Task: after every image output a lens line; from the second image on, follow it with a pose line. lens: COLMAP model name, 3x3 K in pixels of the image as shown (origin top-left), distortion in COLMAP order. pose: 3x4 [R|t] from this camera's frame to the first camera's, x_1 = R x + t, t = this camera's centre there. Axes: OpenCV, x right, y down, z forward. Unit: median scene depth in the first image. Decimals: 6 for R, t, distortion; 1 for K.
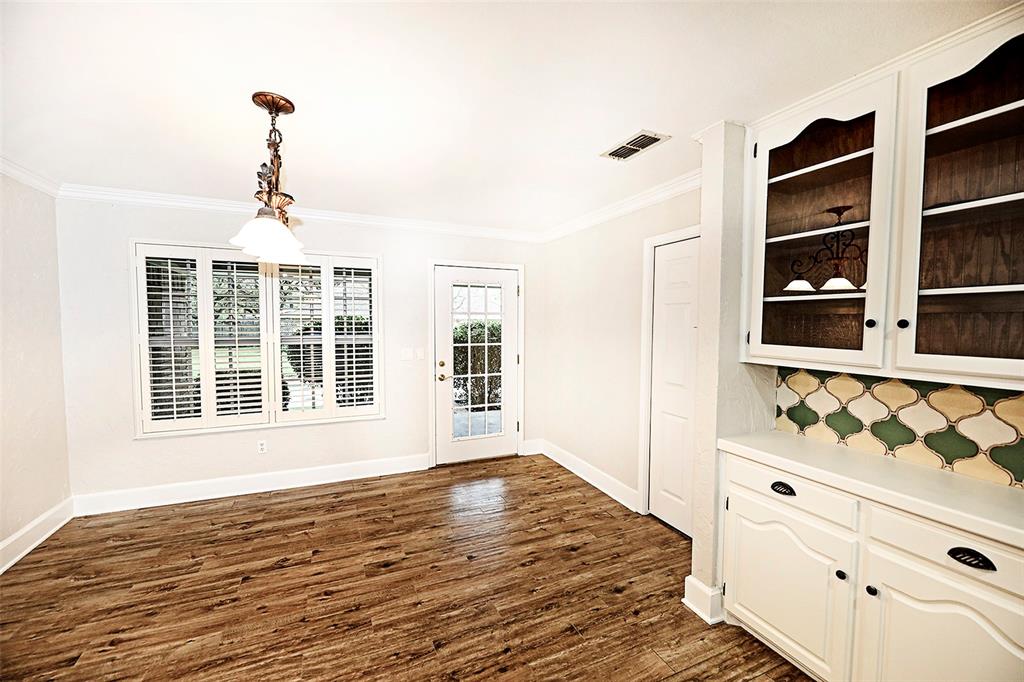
lens RADIAL K [[414.1, 0, 509.9], [0, 414.1, 342.1], [0, 0, 1]] dist [-0.002604, -0.000391]
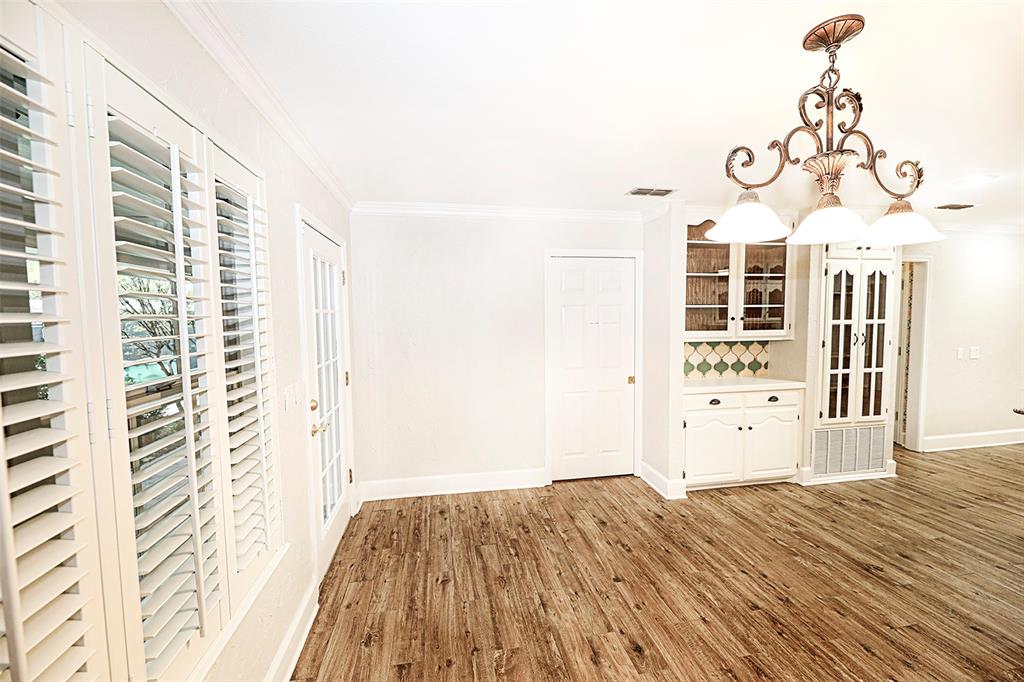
lens RADIAL K [[422.5, 0, 518.5], [0, 422.5, 340.8], [0, 0, 1]] dist [-0.001835, -0.000271]
pose [[0.223068, -0.067409, 0.972469, -1.272186], [0.059363, 0.996694, 0.055471, -0.093198], [-0.972994, 0.045355, 0.226332, 1.216893]]
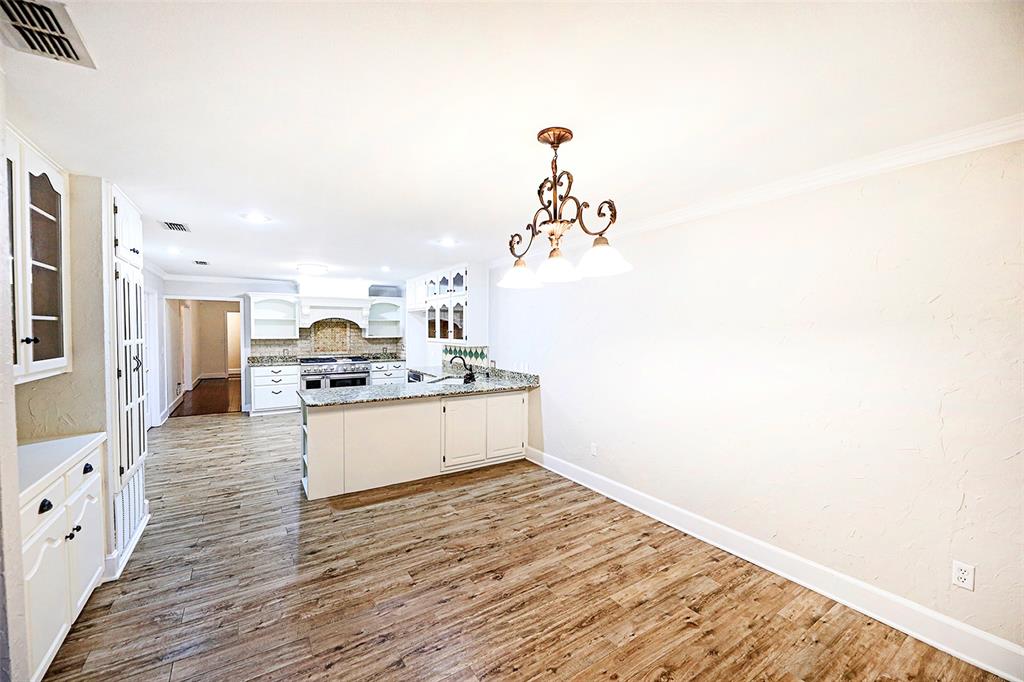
lens RADIAL K [[414.1, 0, 509.9], [0, 414.1, 342.1], [0, 0, 1]] dist [-0.002604, -0.000391]
pose [[-0.988119, -0.003702, -0.153649, -0.256007], [-0.015949, 0.996782, 0.078557, -0.117466], [0.152864, 0.080075, -0.984998, 1.789033]]
